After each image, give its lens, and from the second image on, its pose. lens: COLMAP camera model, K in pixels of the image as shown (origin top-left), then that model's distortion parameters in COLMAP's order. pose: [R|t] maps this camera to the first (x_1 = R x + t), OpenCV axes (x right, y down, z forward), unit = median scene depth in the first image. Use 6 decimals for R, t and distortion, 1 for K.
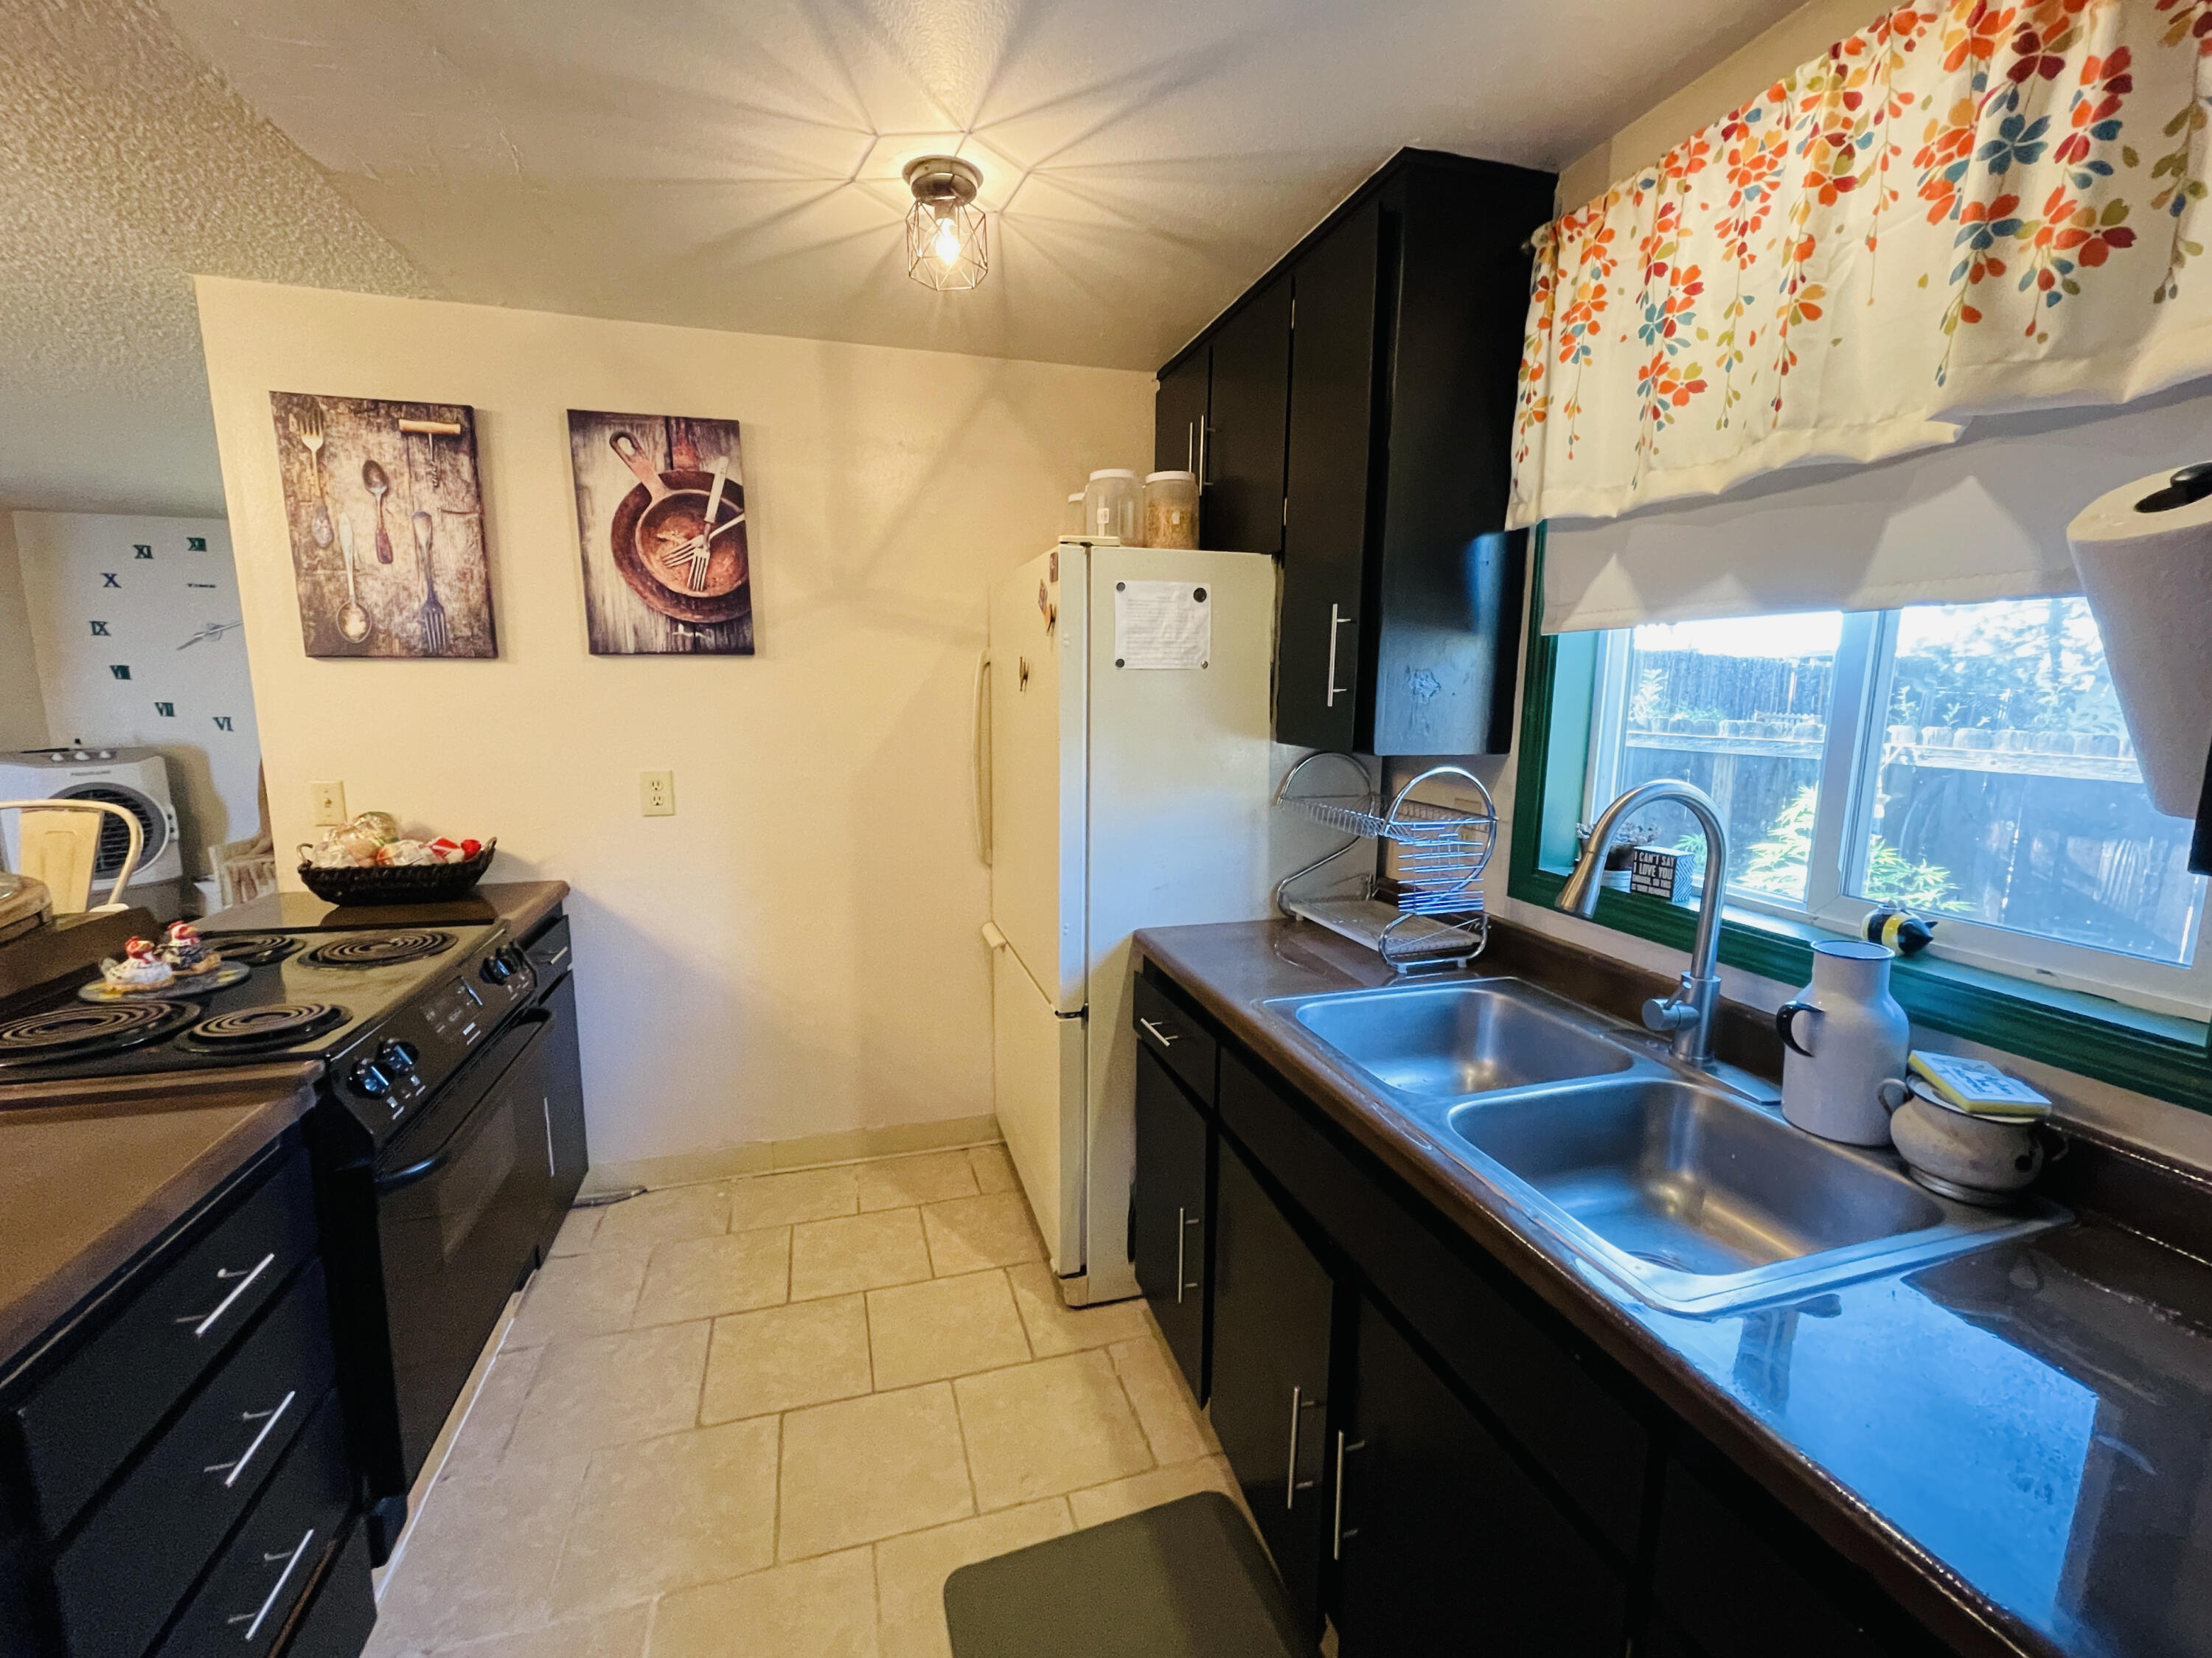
lens RADIAL K [[904.3, 0, 1106.0], [0, 904.3, 829.0], [0, 0, 1]] dist [-0.009984, -0.001146]
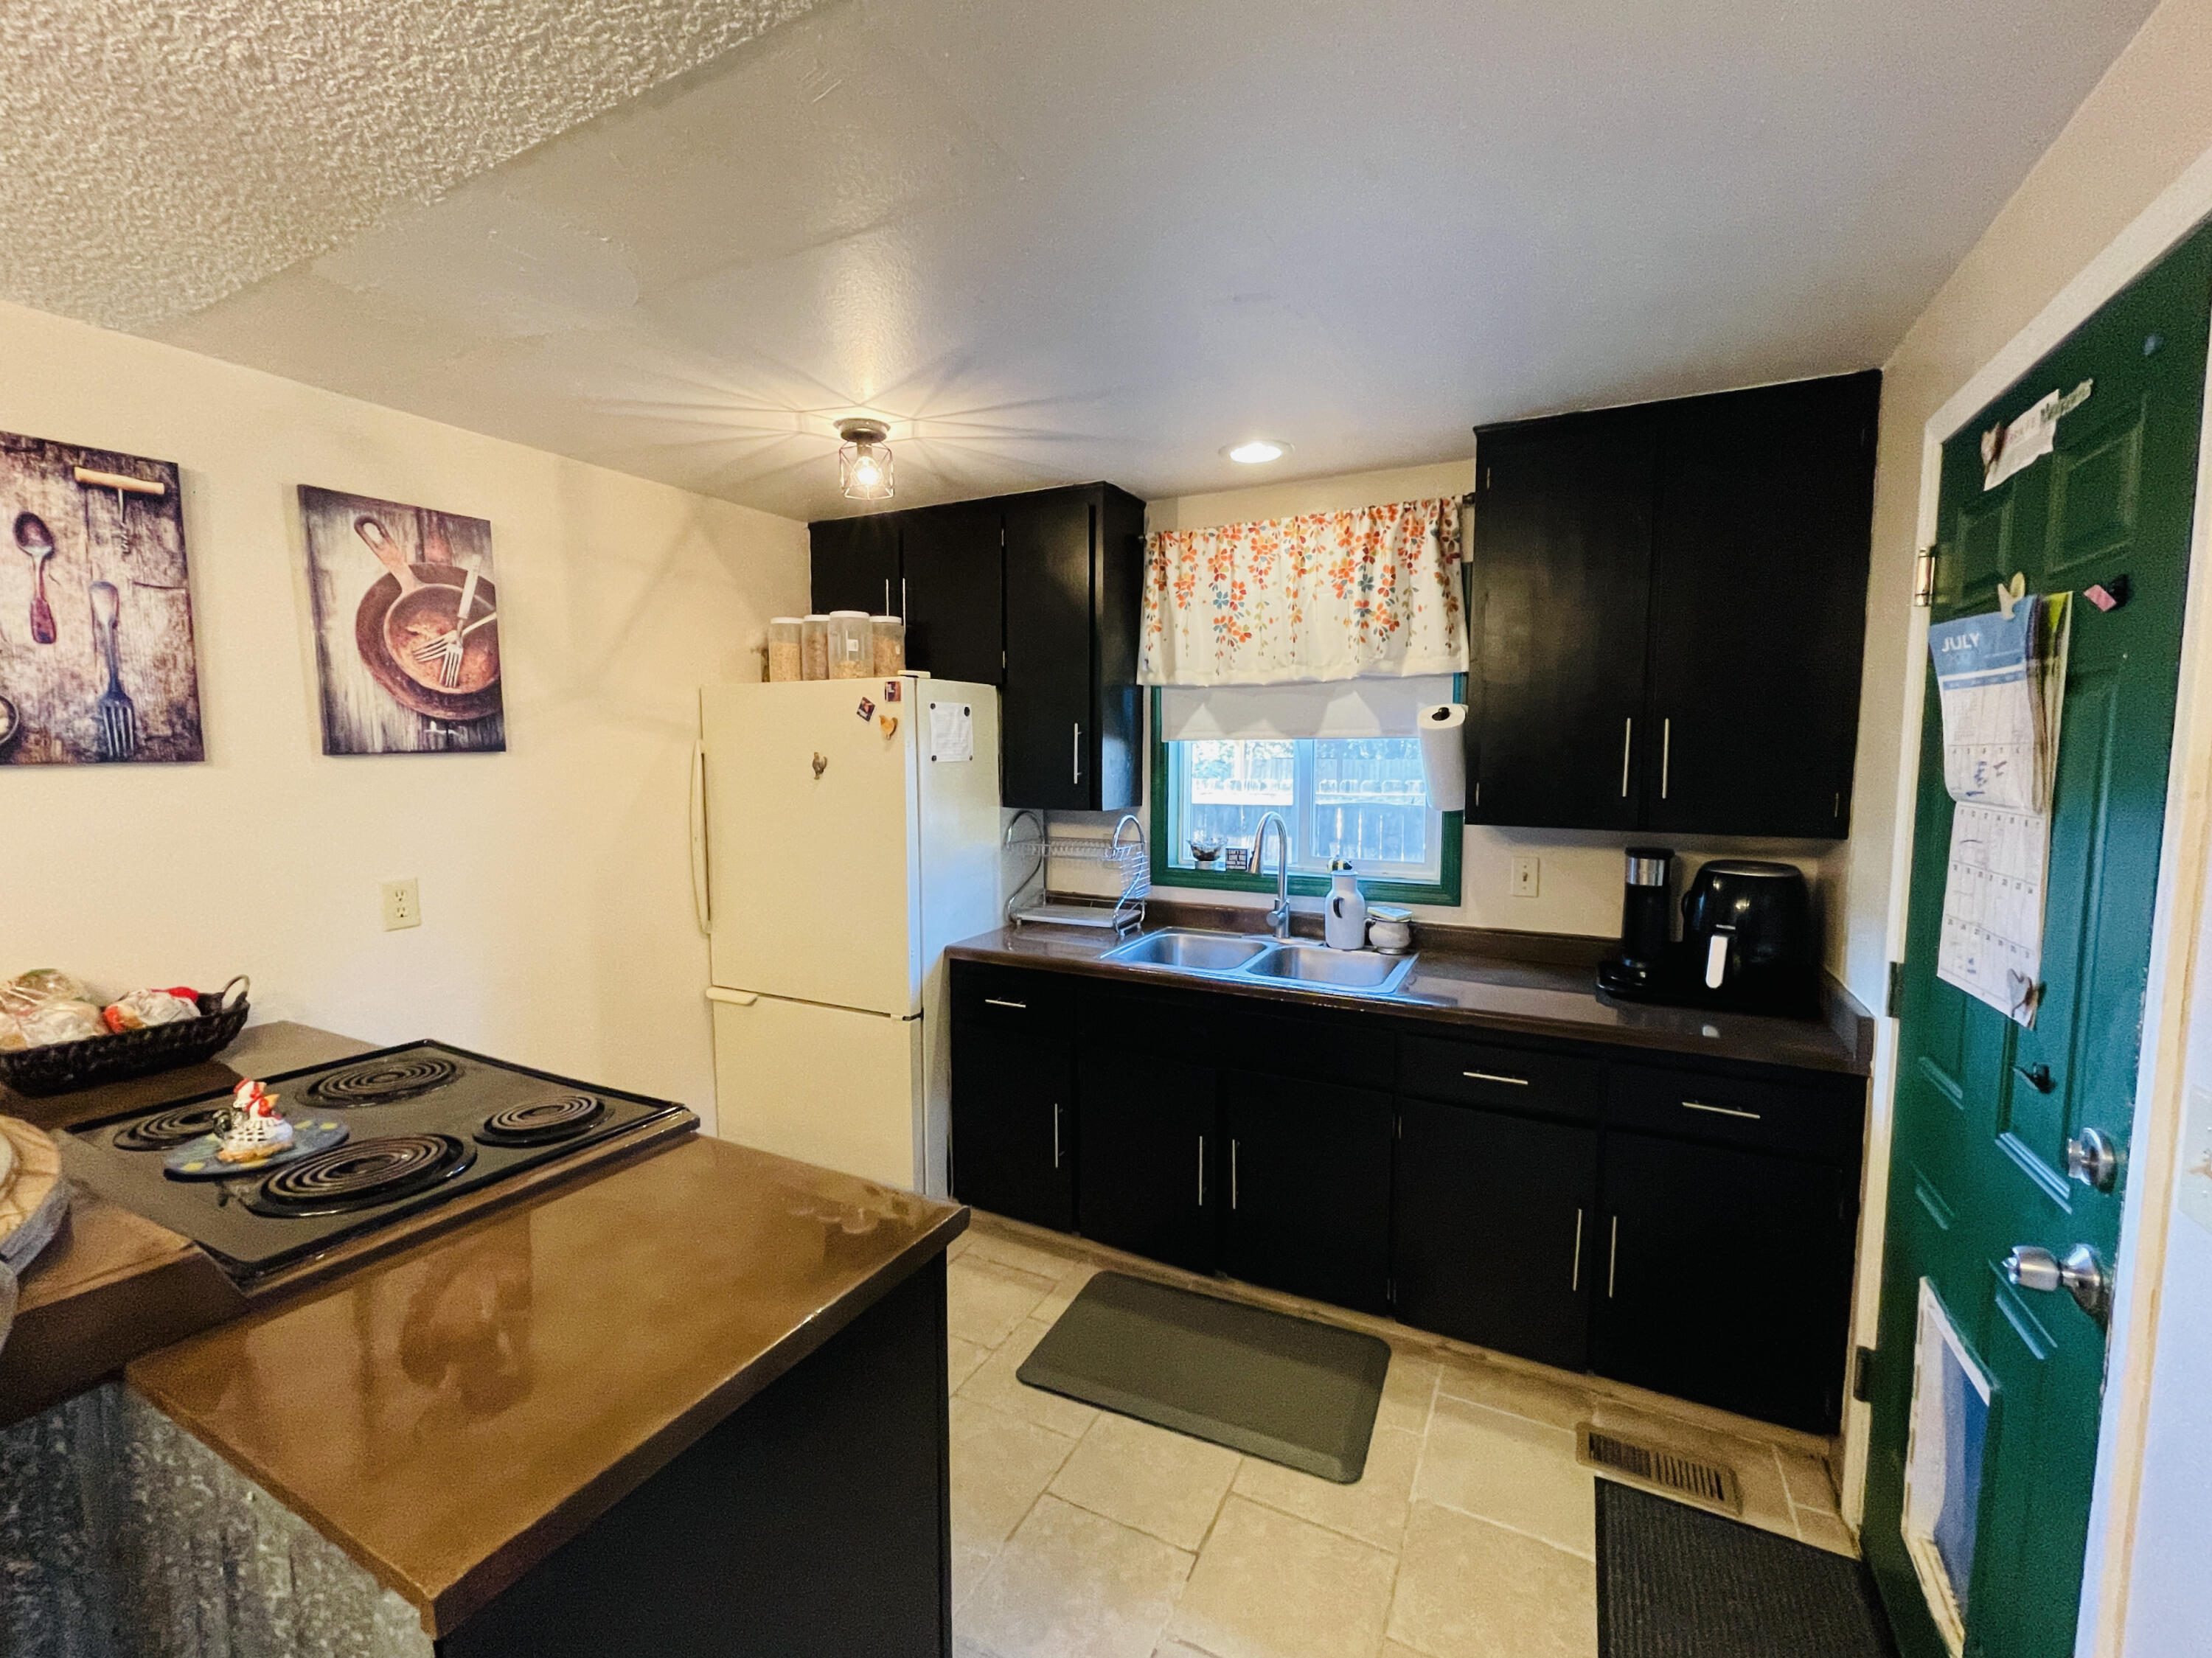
lens RADIAL K [[904.3, 0, 1106.0], [0, 904.3, 829.0], [0, 0, 1]] dist [-0.009984, -0.001146]
pose [[0.696003, -0.073978, 0.714218, -0.728530], [0.124126, 0.992100, -0.018199, -0.011702], [-0.707229, 0.101320, 0.699687, -0.160468]]
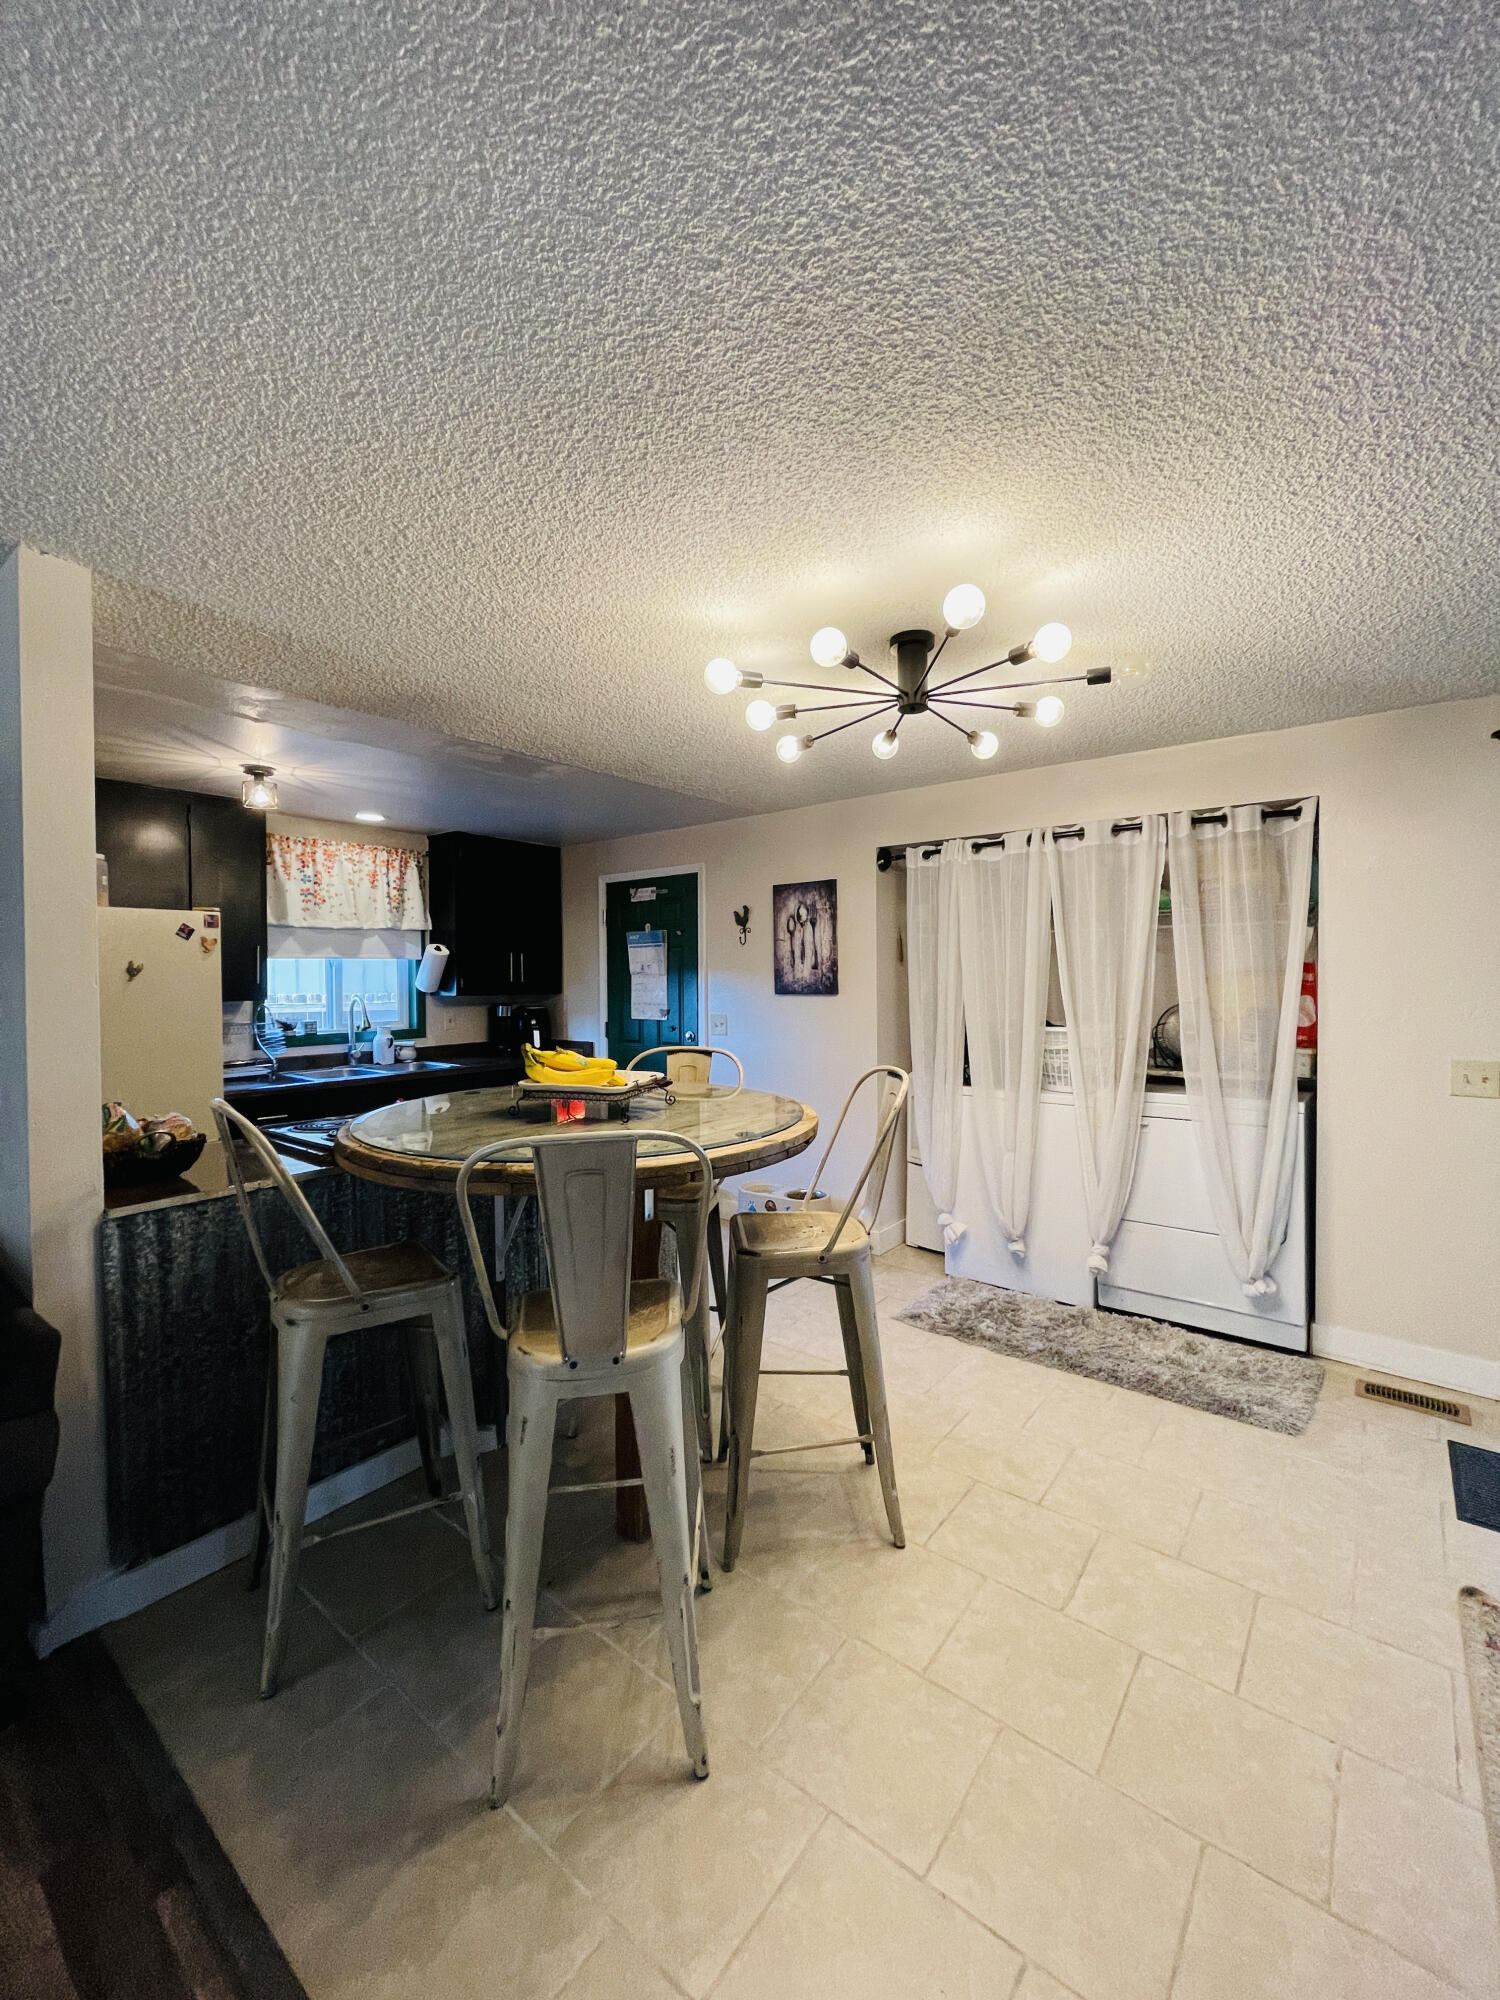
lens RADIAL K [[817.7, 0, 750.0], [0, 817.7, 1000.0], [0, 0, 1]] dist [-0.009984, -0.001146]
pose [[-0.566302, -0.031119, 0.823610, -2.056575], [0.132503, 0.982851, 0.128242, -0.162357], [-0.813477, 0.181755, -0.552468, 0.922294]]
